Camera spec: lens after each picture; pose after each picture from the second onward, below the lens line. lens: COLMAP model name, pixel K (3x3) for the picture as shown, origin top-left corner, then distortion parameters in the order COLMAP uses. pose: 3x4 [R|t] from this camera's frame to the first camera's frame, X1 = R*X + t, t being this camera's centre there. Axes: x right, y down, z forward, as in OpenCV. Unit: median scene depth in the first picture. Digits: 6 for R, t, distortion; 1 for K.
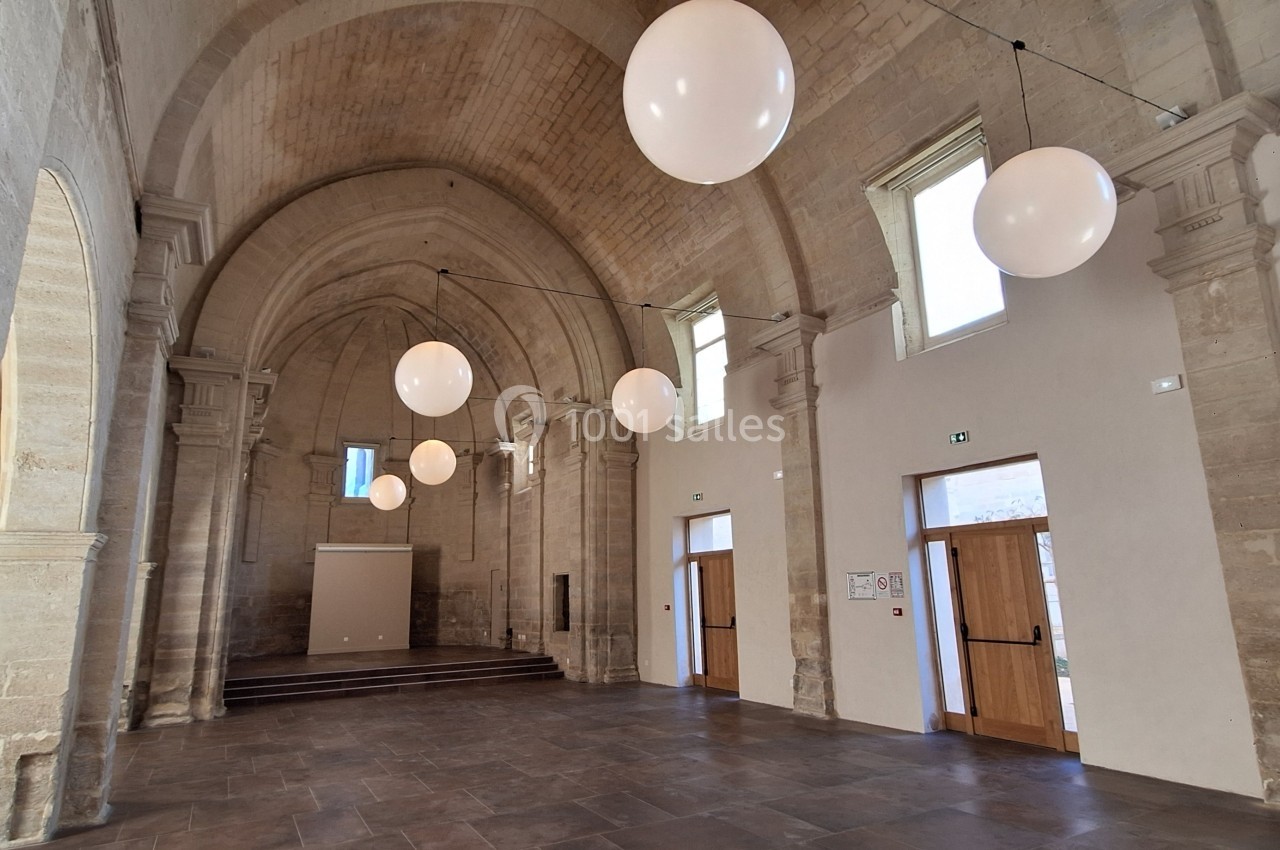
lens RADIAL K [[749.0, 0, 645.1], [0, 749.0, 416.8], [0, 0, 1]] dist [-0.005310, 0.001491]
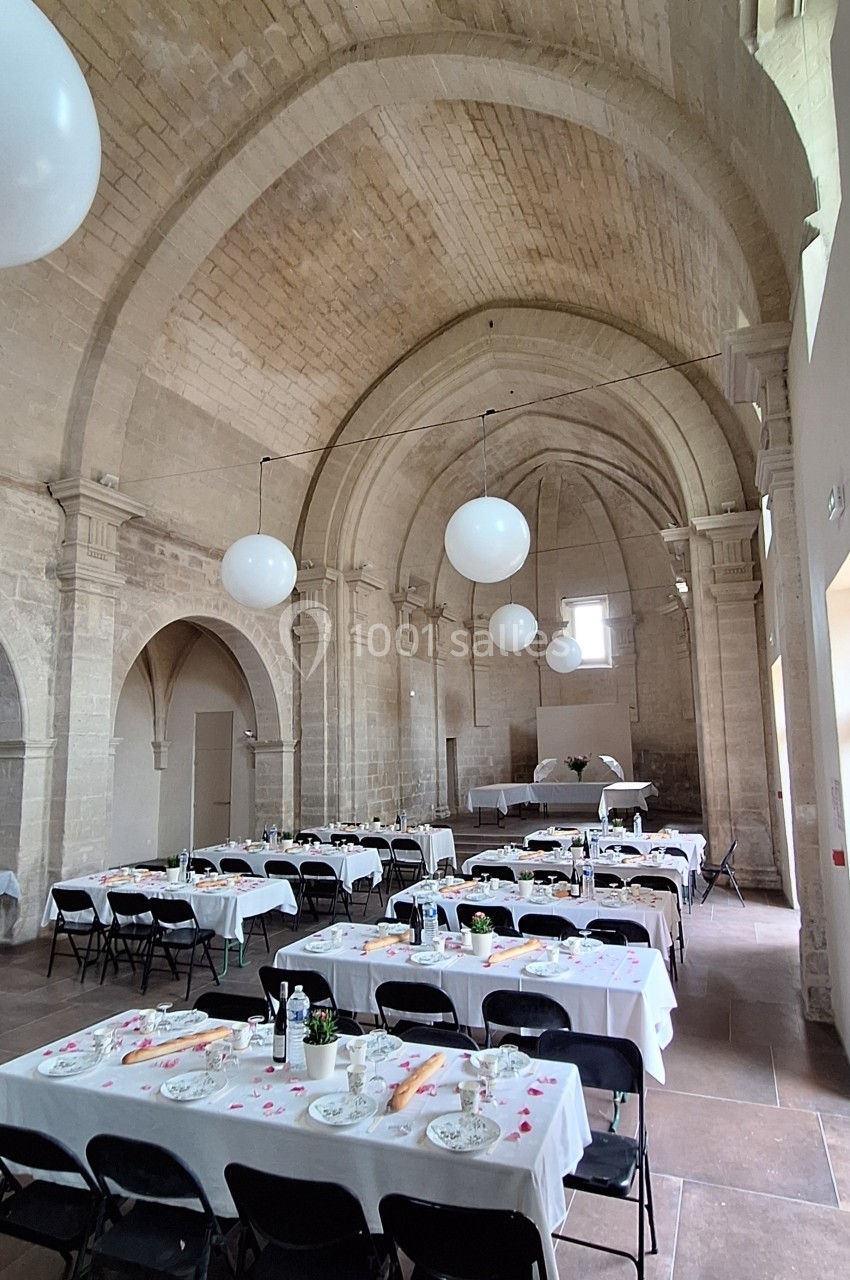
lens RADIAL K [[749.0, 0, 404.8], [0, 749.0, 643.4], [0, 0, 1]] dist [-0.005310, 0.001491]
pose [[0.616940, -0.096751, -0.781041, 0.360081], [0.182710, 0.982908, 0.022564, 0.032721], [0.765508, -0.156625, 0.624072, 0.296834]]
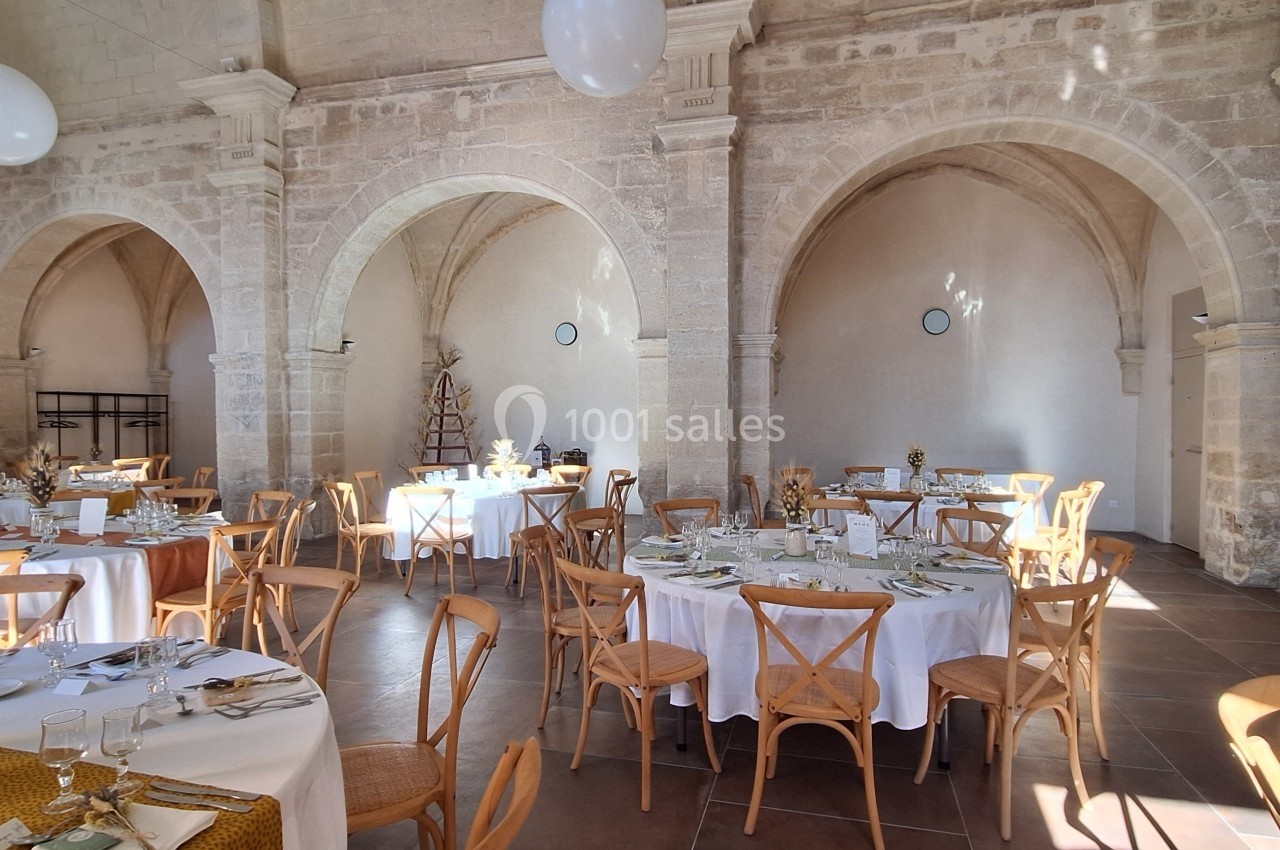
lens RADIAL K [[749.0, 0, 691.8], [0, 749.0, 423.4], [0, 0, 1]] dist [-0.005310, 0.001491]
pose [[-0.682436, 0.036856, -0.730016, 0.064804], [0.183873, 0.975268, -0.122651, 0.204584], [0.707441, -0.217931, -0.672335, 0.822796]]
